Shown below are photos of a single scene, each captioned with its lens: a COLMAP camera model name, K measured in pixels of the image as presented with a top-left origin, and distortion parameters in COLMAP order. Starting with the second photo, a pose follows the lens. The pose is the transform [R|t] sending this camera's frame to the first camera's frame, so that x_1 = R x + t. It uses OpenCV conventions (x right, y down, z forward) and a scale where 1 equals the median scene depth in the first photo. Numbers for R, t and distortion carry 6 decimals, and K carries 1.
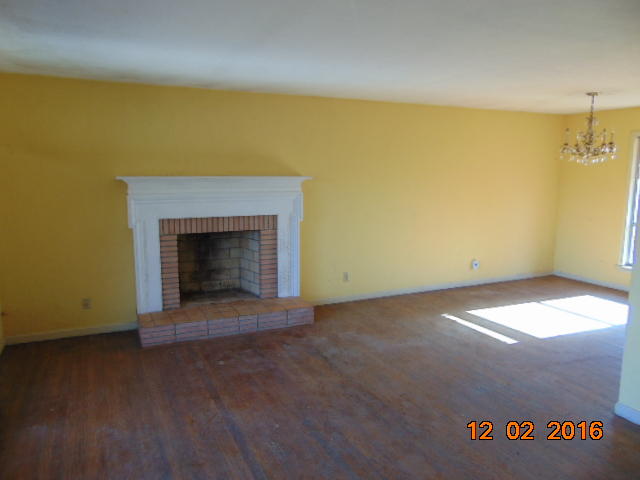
lens RADIAL K [[482.4, 0, 320.4], [0, 482.4, 240.0], [0, 0, 1]] dist [0.001975, 0.000090]
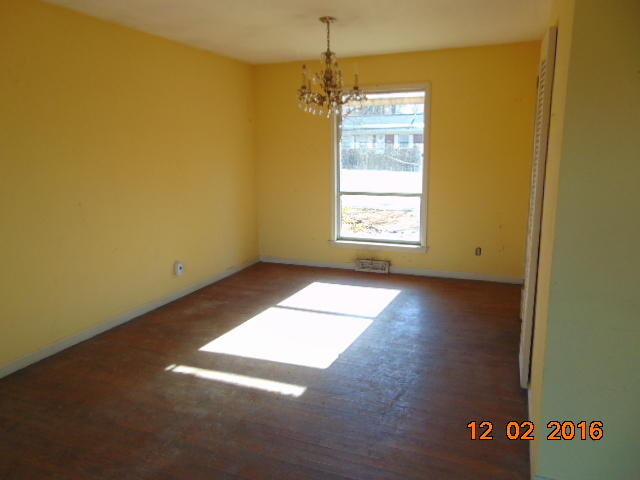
lens RADIAL K [[482.4, 0, 320.1], [0, 482.4, 237.4], [0, 0, 1]] dist [0.001975, 0.000090]
pose [[0.736988, -0.132885, 0.662715, 0.021804], [0.110856, 0.990970, 0.075425, -0.028036], [-0.666753, 0.017878, 0.745064, 0.431479]]
